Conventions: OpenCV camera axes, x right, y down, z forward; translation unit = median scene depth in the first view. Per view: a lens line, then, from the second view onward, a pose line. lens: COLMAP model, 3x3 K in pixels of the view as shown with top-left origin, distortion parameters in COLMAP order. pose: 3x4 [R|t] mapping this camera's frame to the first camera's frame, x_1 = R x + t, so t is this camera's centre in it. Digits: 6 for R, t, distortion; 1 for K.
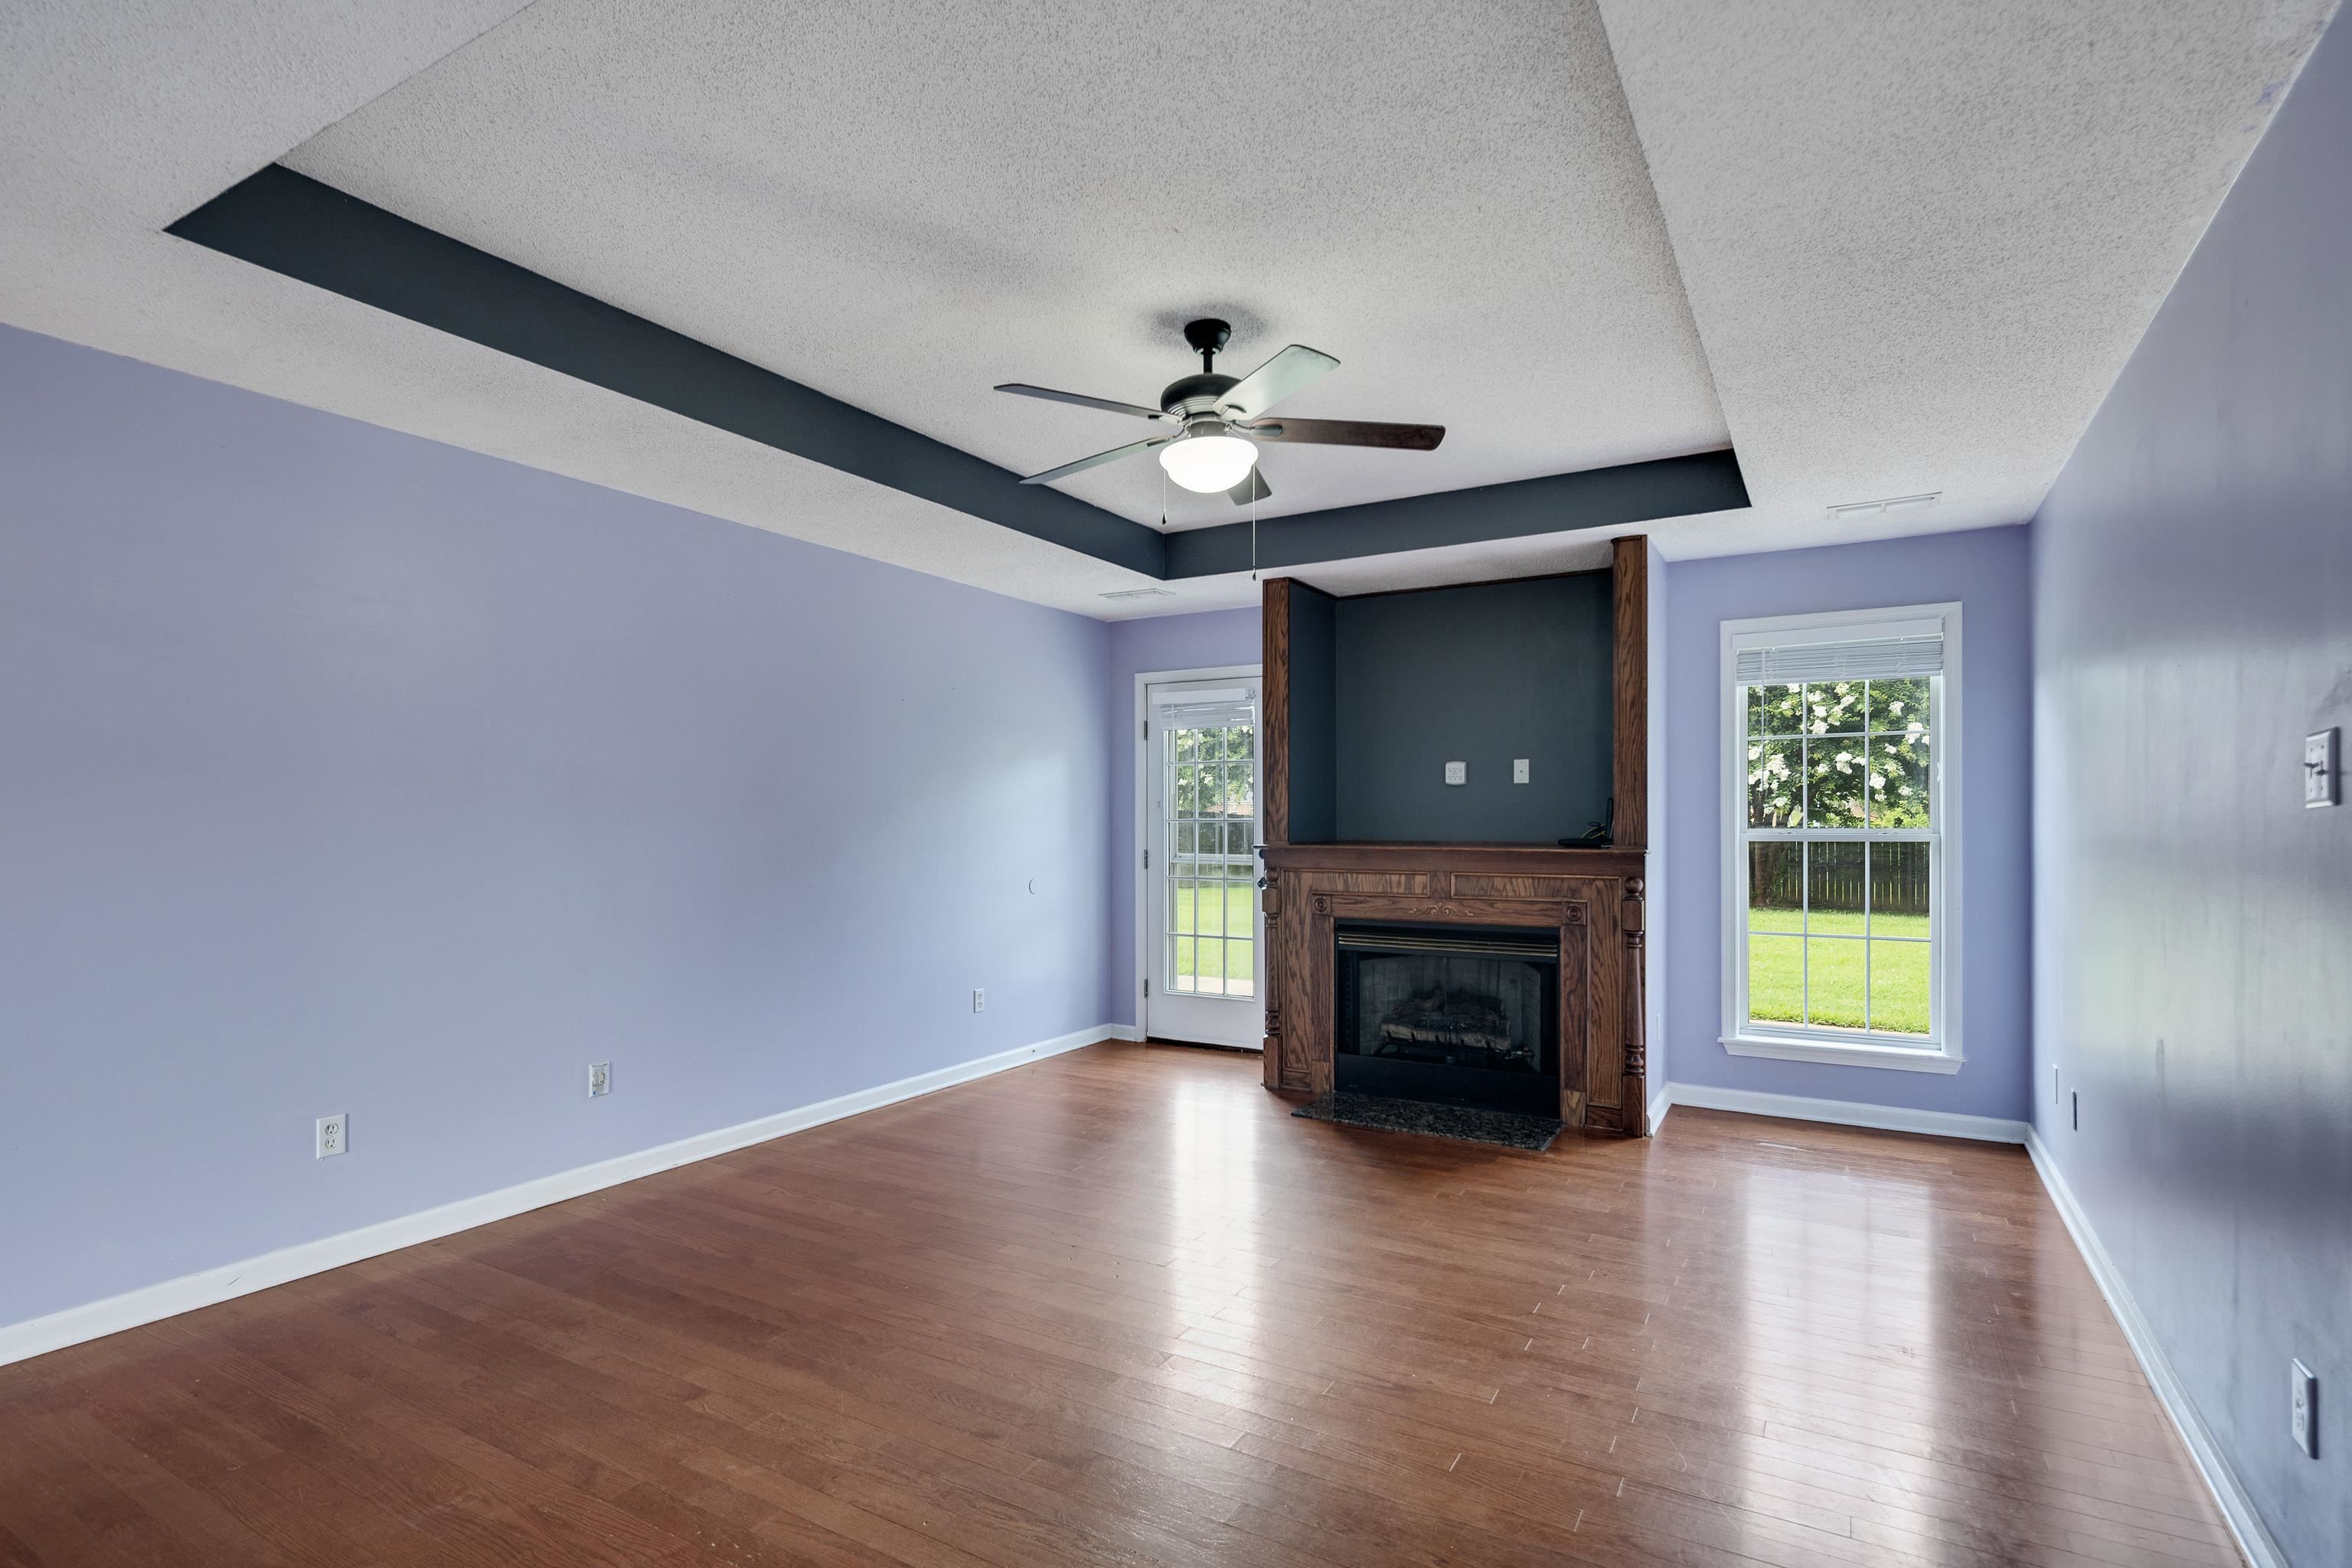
lens RADIAL K [[1140.2, 0, 1178.0], [0, 1140.2, 829.3], [0, 0, 1]] dist [0.002353, -0.000760]
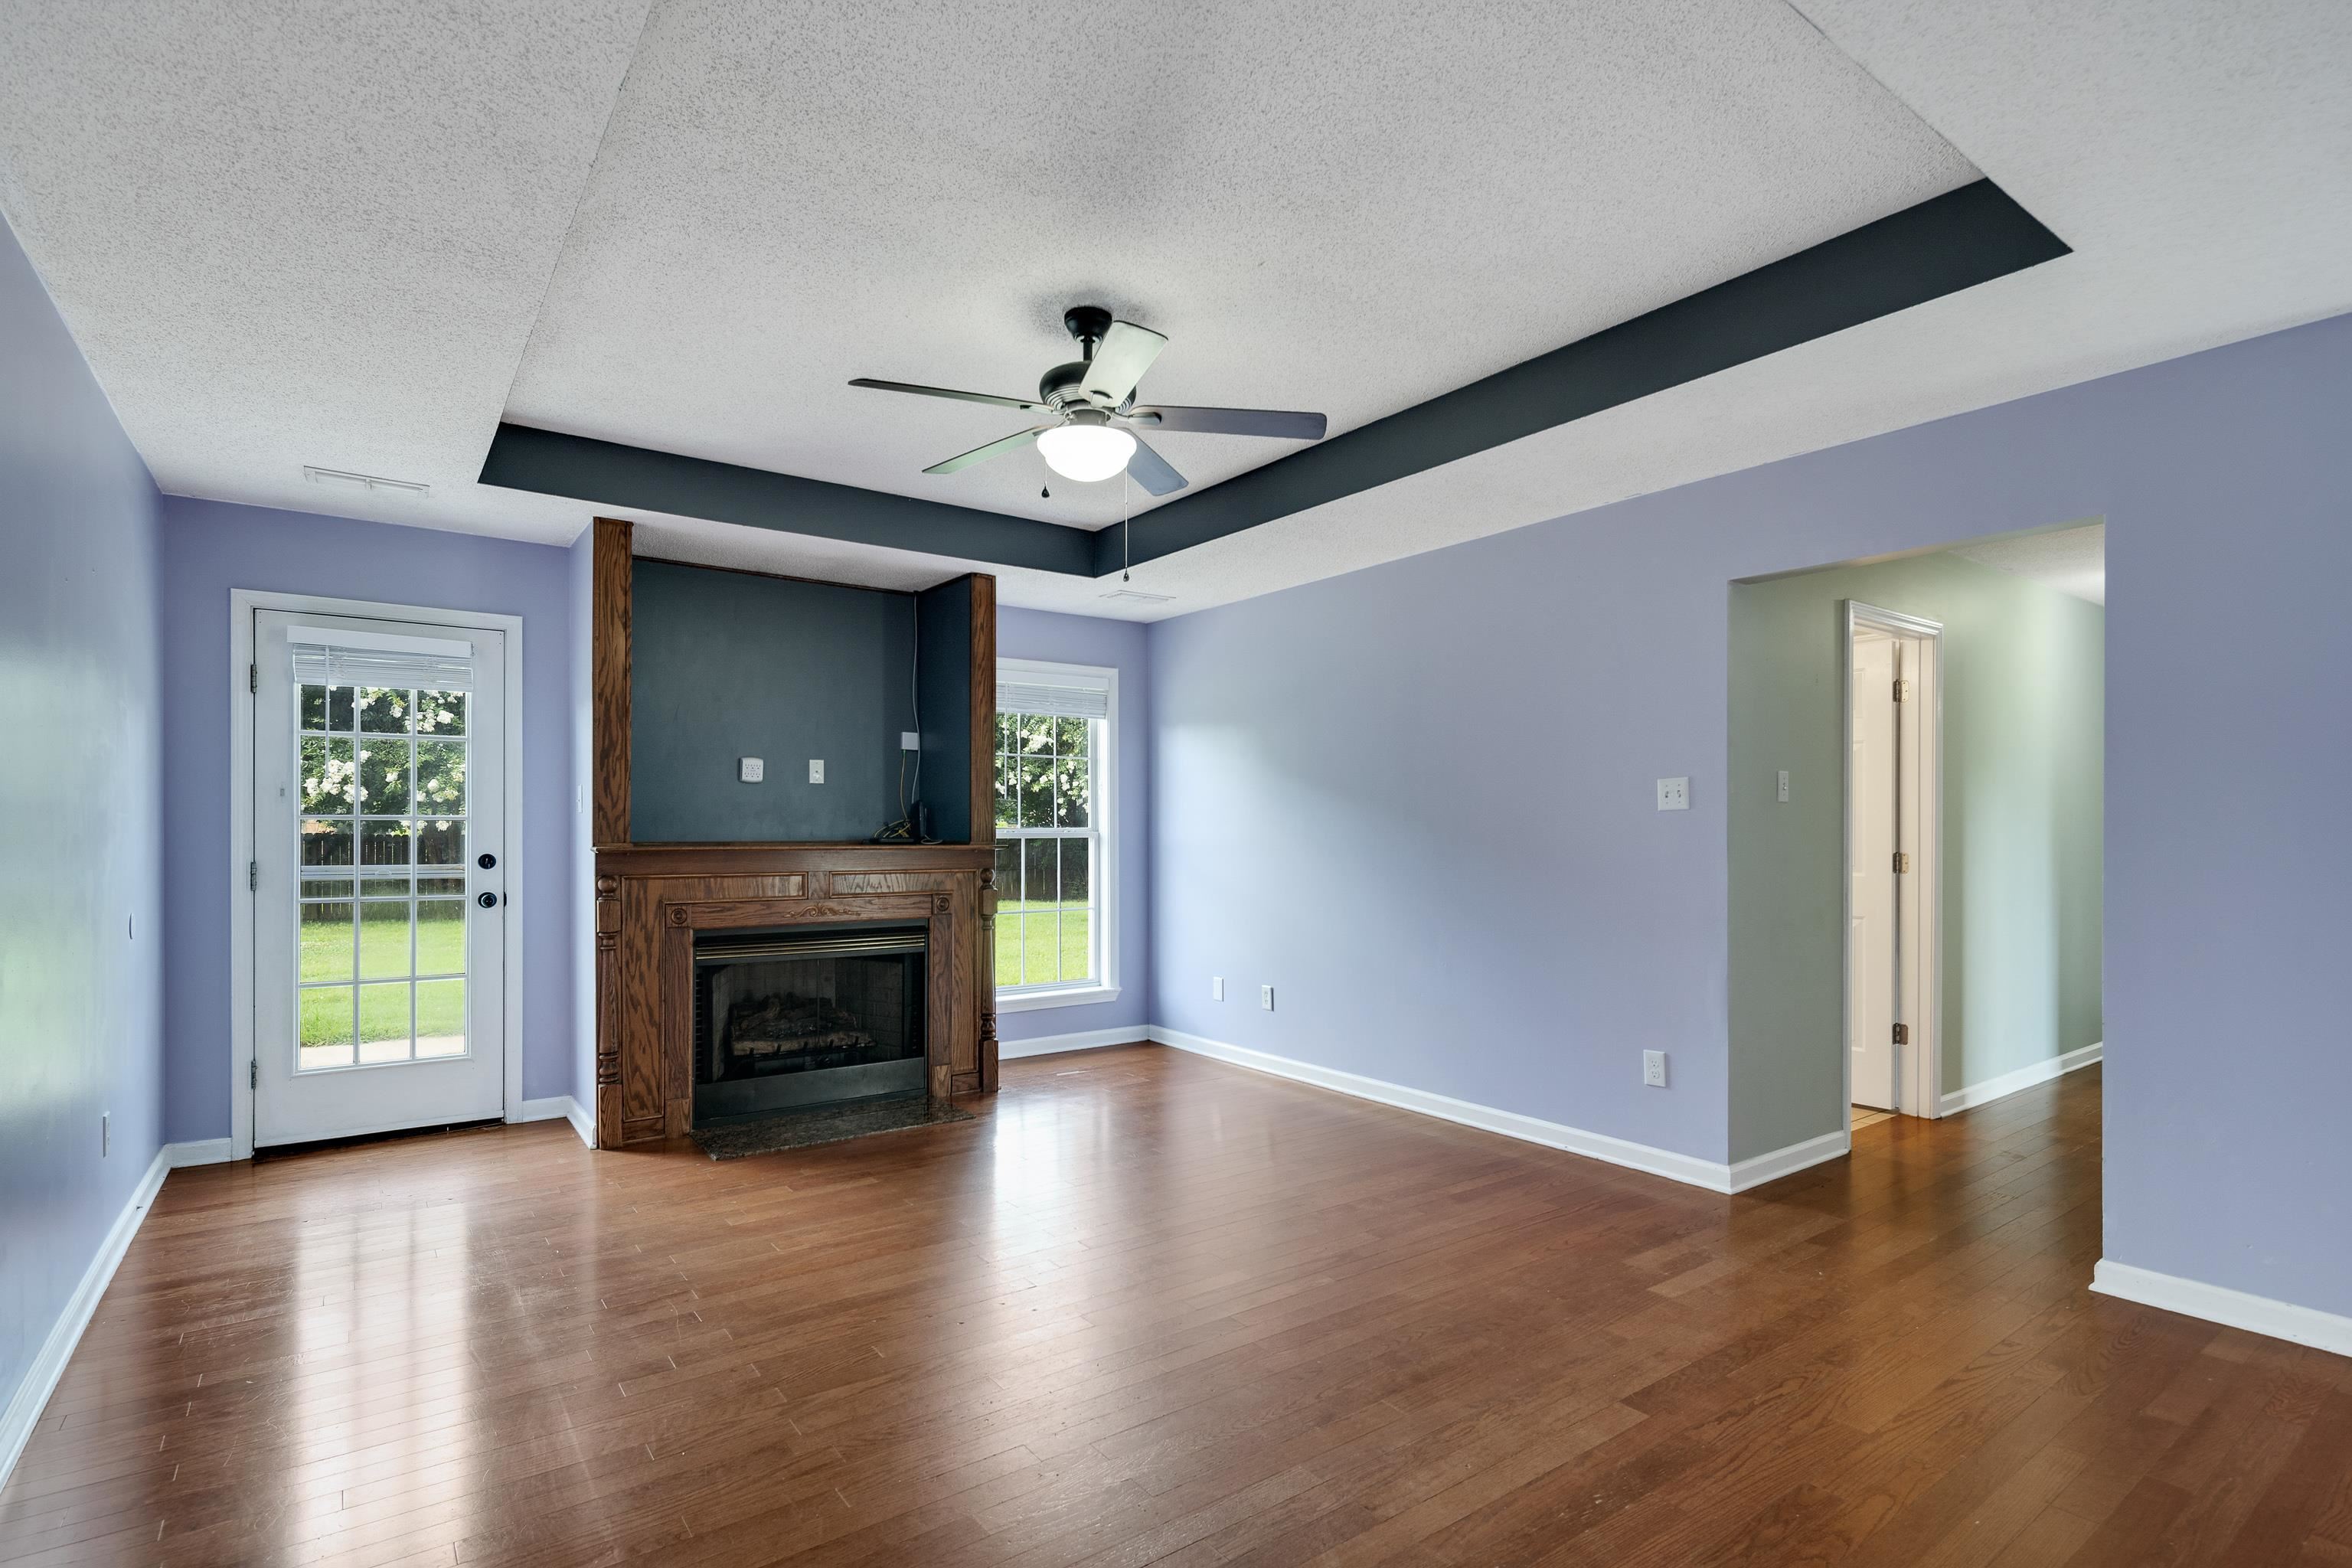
lens RADIAL K [[1140.2, 0, 1178.0], [0, 1140.2, 829.3], [0, 0, 1]] dist [0.002353, -0.000760]
pose [[0.399430, 0.000938, 0.916763, -0.514425], [0.005951, 0.999976, -0.003616, 0.006068], [-0.916744, 0.006900, 0.399415, 0.314793]]
